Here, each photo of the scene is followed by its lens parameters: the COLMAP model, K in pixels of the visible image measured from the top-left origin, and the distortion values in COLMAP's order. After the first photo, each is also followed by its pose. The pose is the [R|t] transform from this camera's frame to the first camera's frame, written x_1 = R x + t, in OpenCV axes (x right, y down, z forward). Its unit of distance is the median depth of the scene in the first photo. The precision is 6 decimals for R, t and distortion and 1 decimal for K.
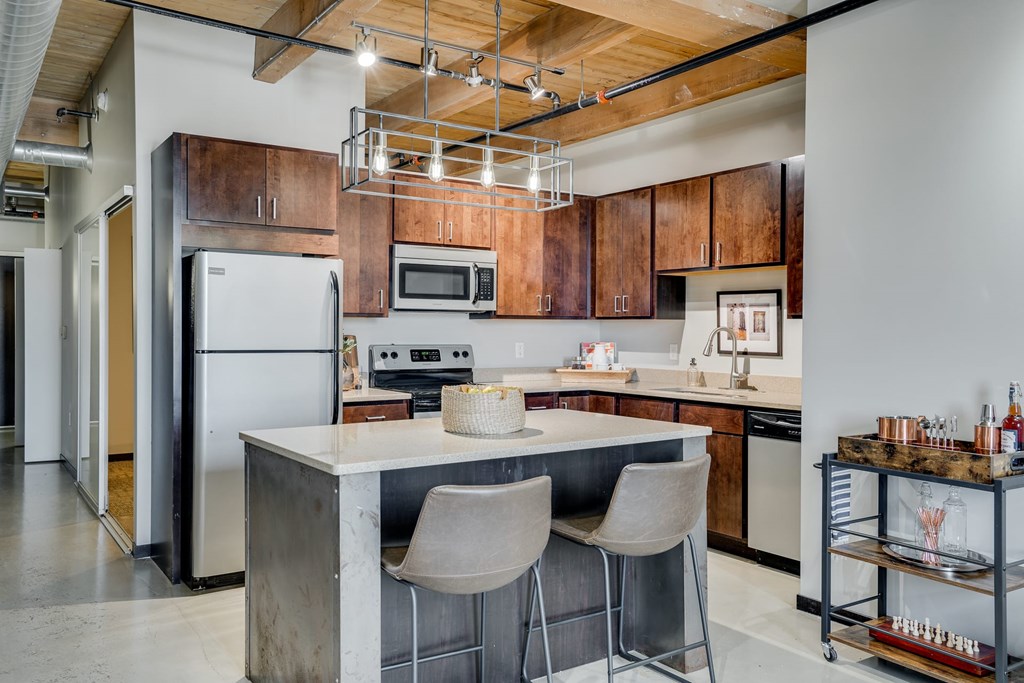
lens RADIAL K [[824.1, 0, 514.1], [0, 824.1, 341.7], [0, 0, 1]] dist [0.012692, 0.004182]
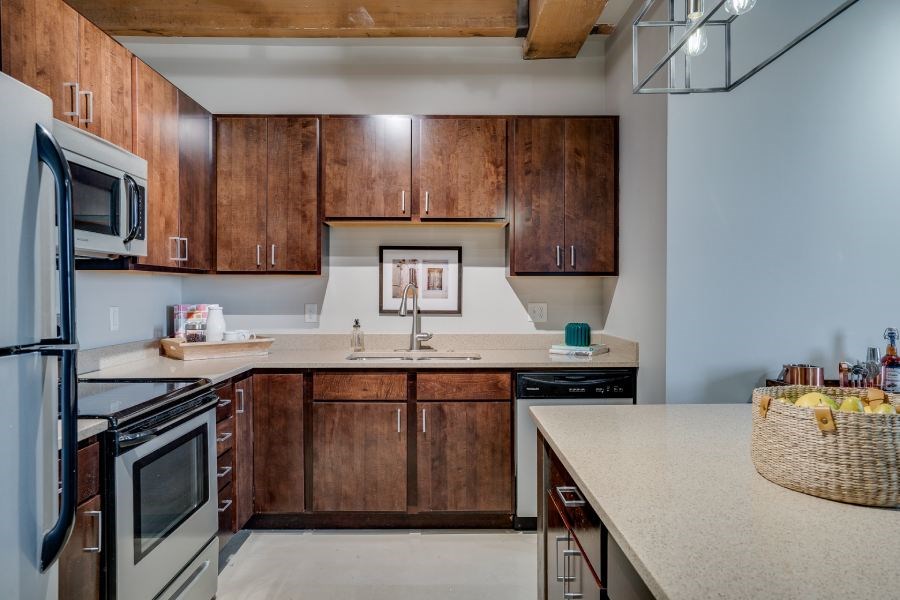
lens RADIAL K [[601.1, 0, 443.6], [0, 601.1, 294.7], [0, 0, 1]] dist [-0.011697, 0.008479]
pose [[0.547870, -0.011560, 0.836483, -0.282938], [0.015658, 0.999871, 0.003562, -0.007810], [-0.836417, 0.011146, 0.547981, 0.587042]]
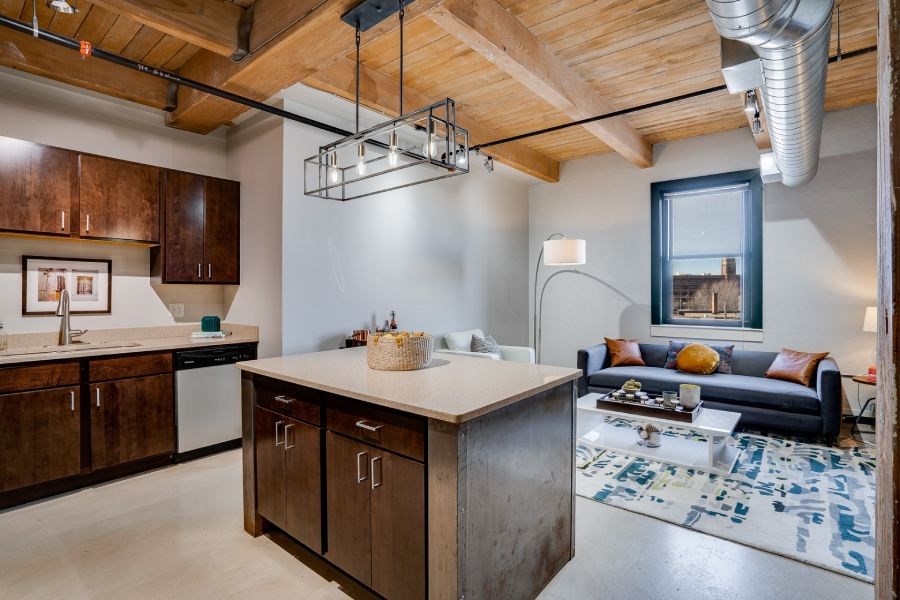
lens RADIAL K [[434.5, 0, 445.6], [0, 434.5, 294.8], [0, 0, 1]] dist [-0.010776, 0.001702]
pose [[-0.283516, -0.008660, 0.958929, -0.434517], [0.015617, 0.999785, 0.013646, -0.010462], [-0.958840, 0.018845, -0.283319, 0.659926]]
